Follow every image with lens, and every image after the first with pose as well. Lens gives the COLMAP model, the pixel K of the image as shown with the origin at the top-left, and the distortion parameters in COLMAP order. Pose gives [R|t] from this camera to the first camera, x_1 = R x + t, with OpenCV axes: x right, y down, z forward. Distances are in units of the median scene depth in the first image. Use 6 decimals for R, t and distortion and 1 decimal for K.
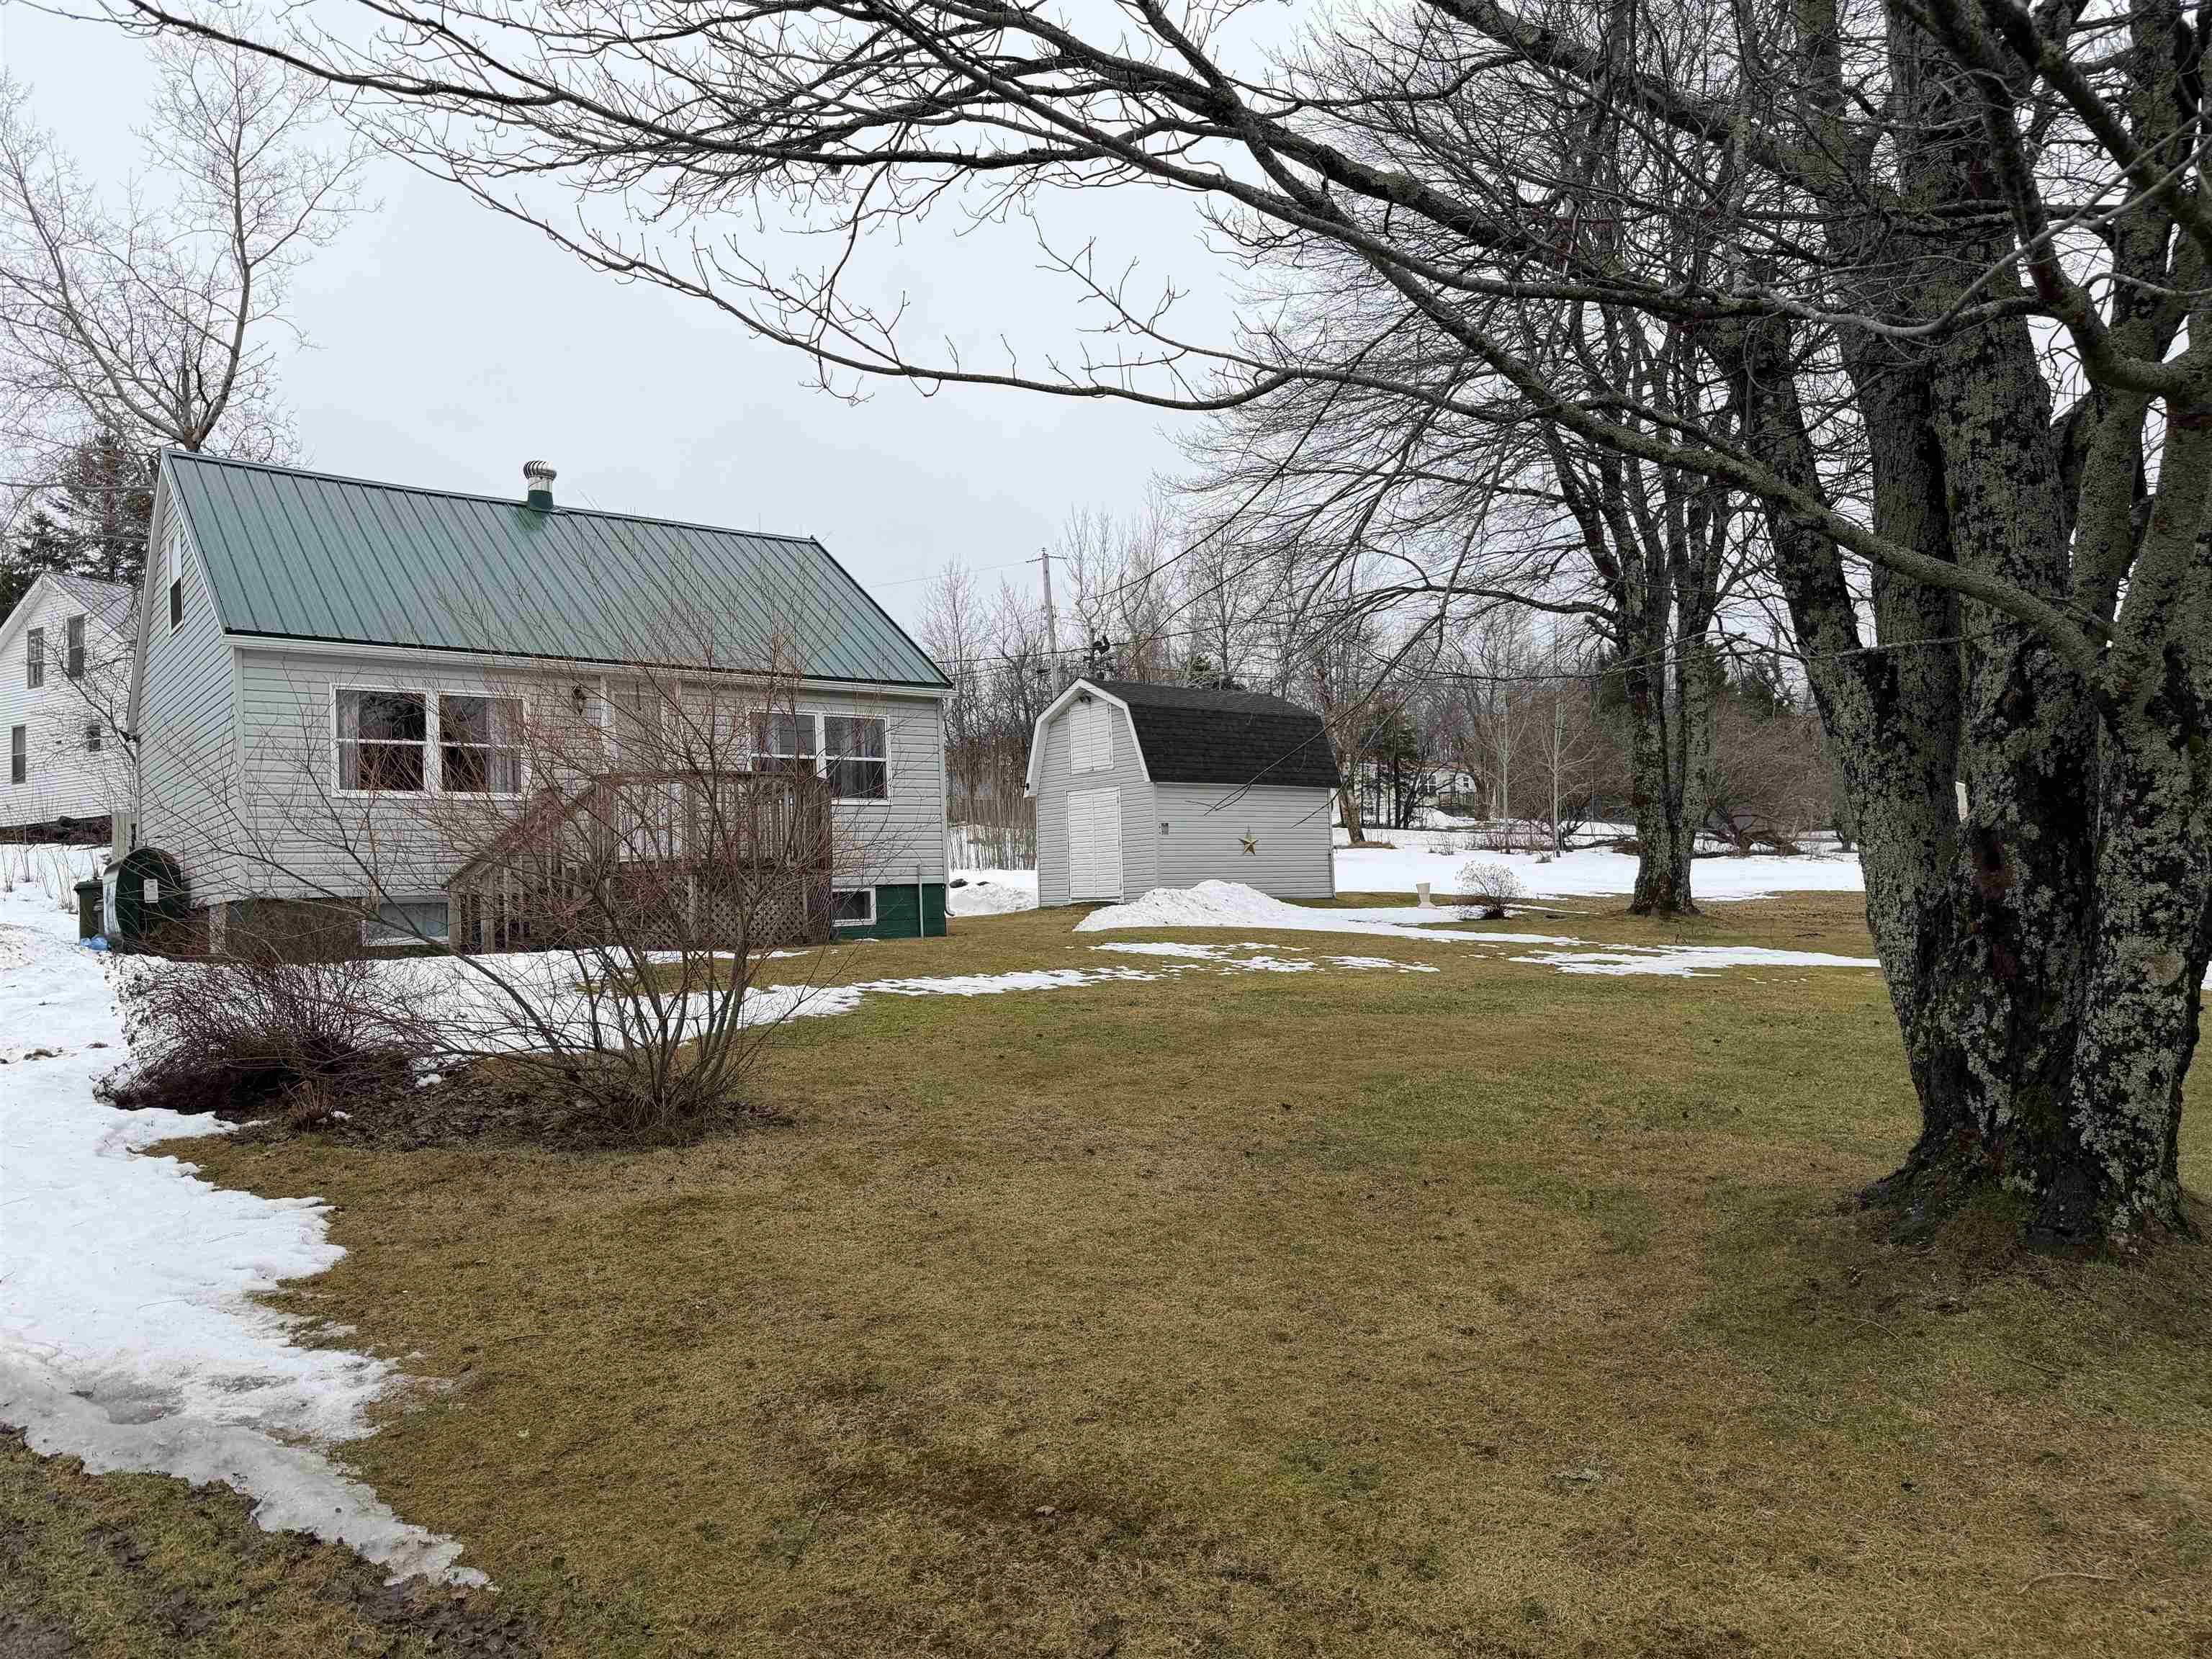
lens RADIAL K [[1621.0, 0, 1106.0], [0, 1621.0, 829.5], [0, 0, 1]] dist [0.027311, -0.002419]
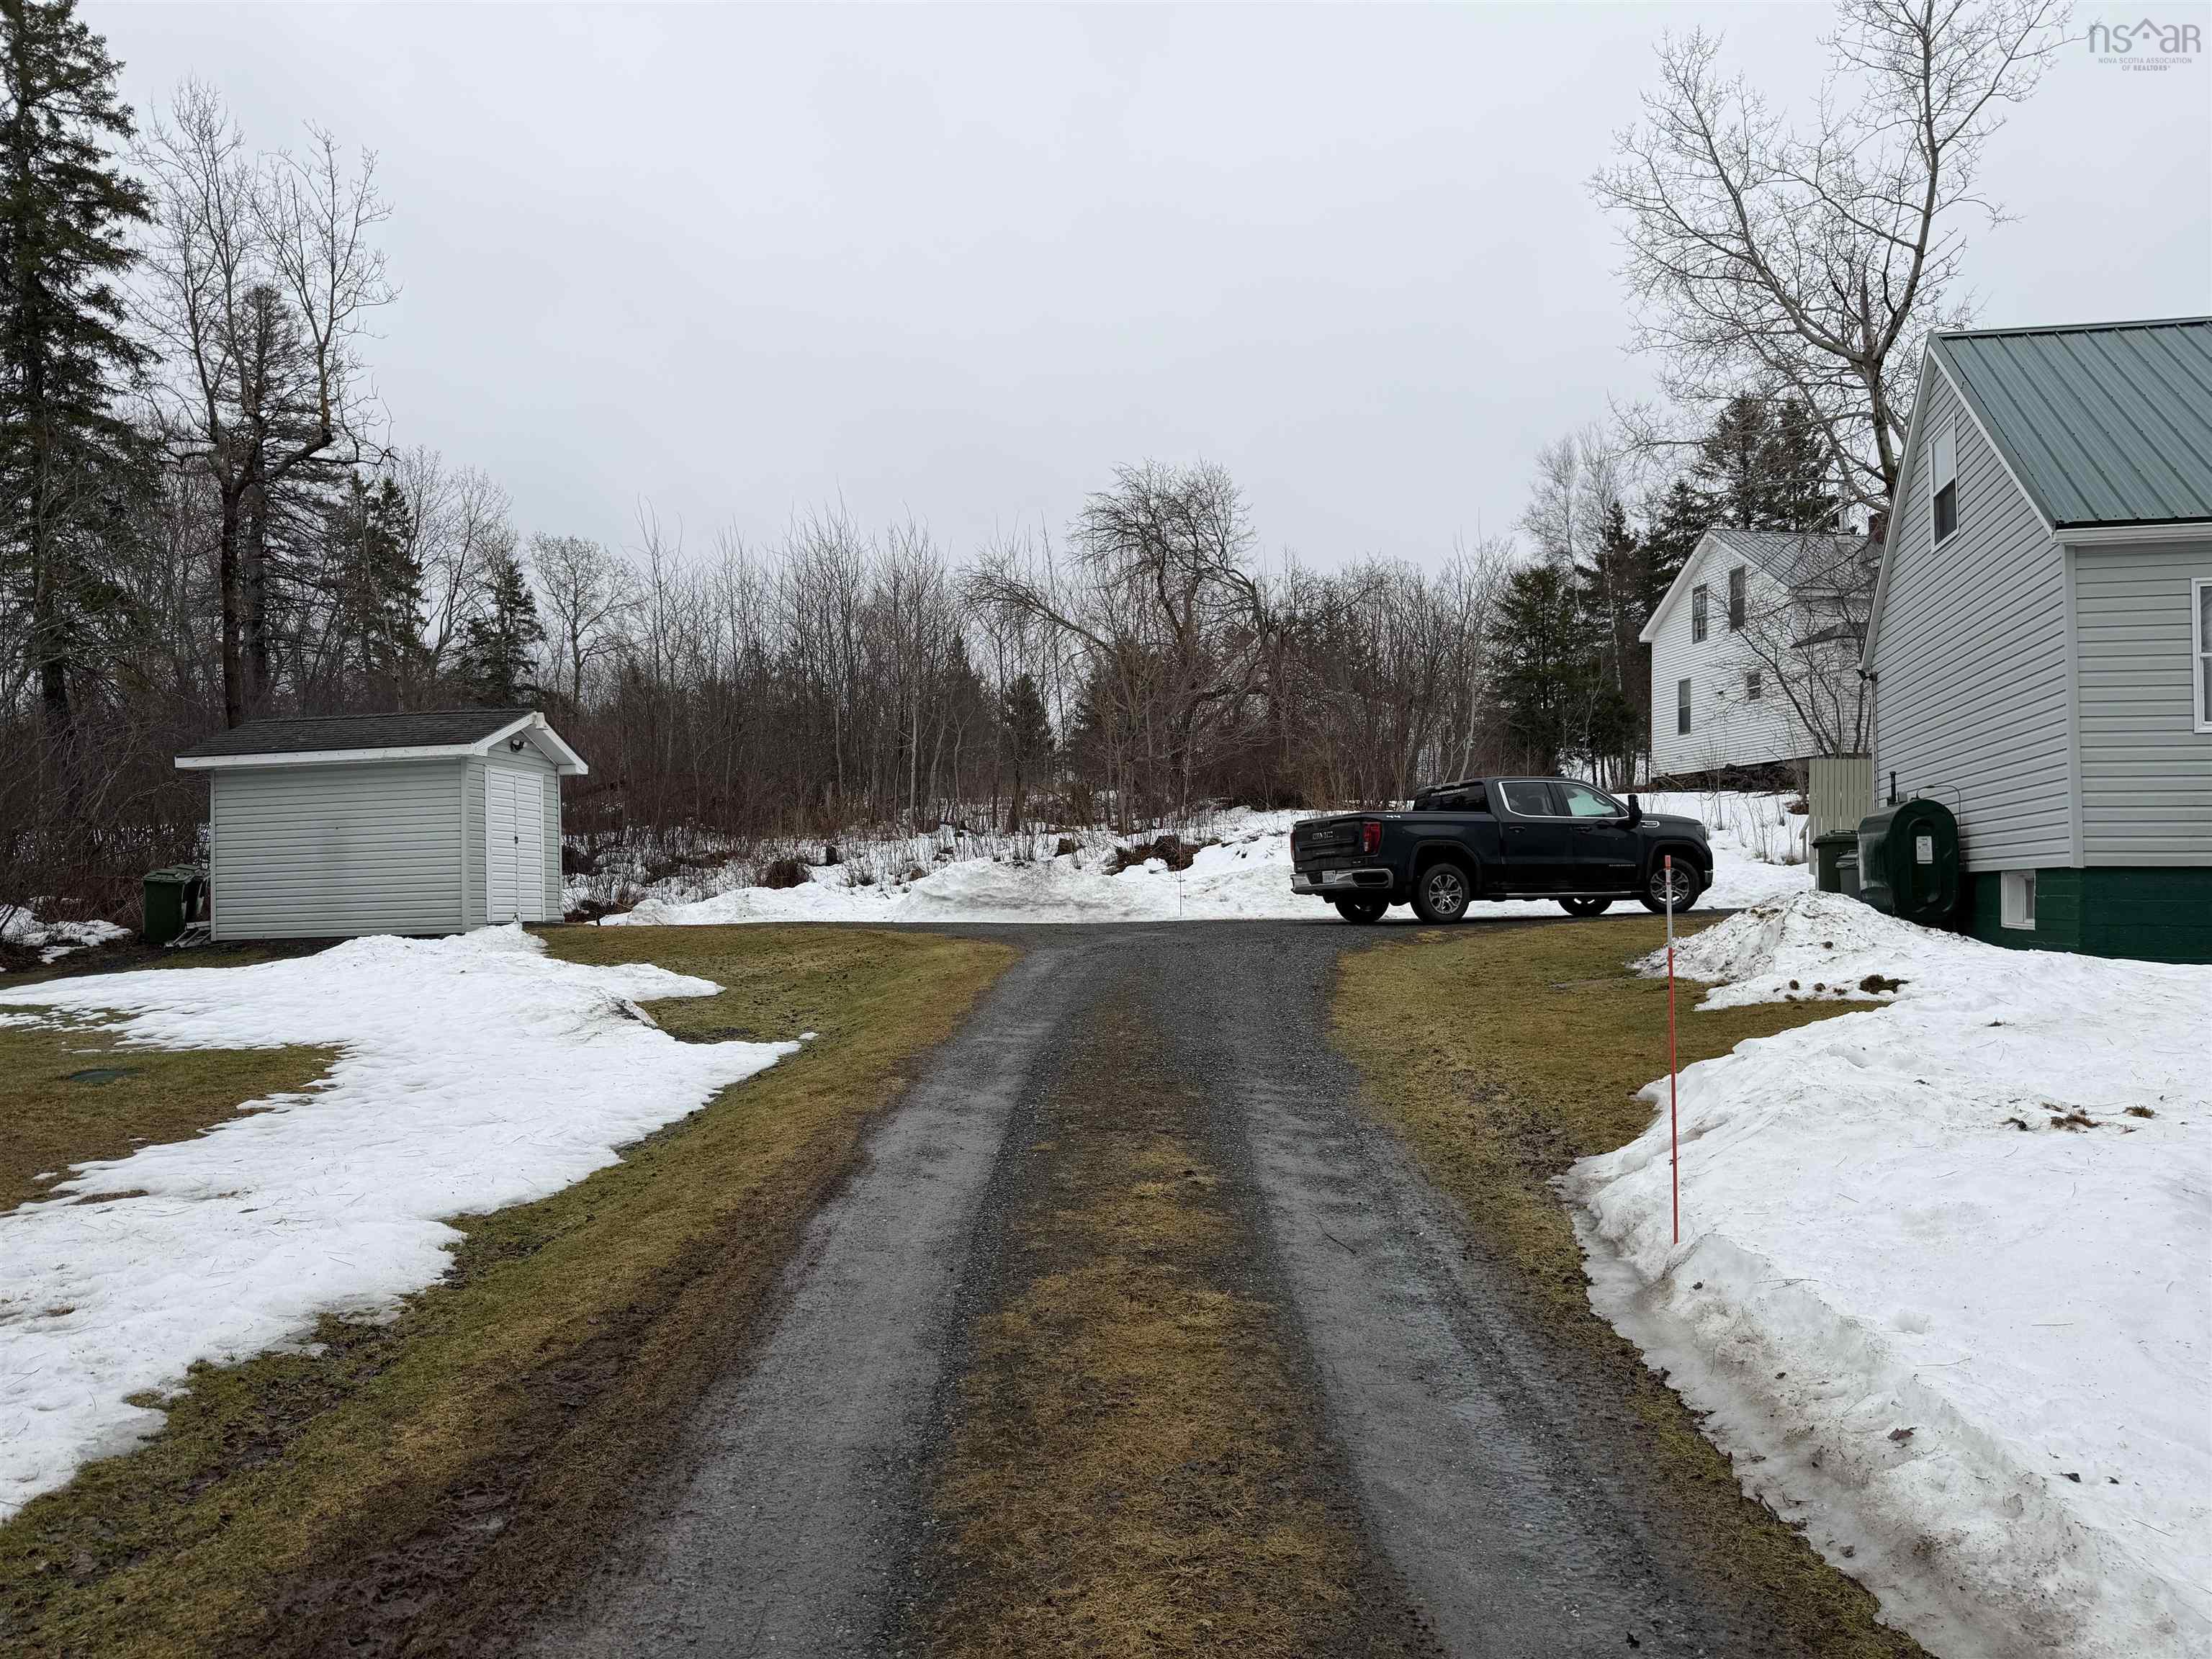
lens RADIAL K [[1621.0, 0, 1106.0], [0, 1621.0, 829.5], [0, 0, 1]] dist [0.027311, -0.002419]
pose [[0.620219, 0.011964, -0.784337, -0.094179], [0.016310, 0.999471, 0.028142, -0.002255], [0.784259, -0.030247, 0.619696, 0.069152]]
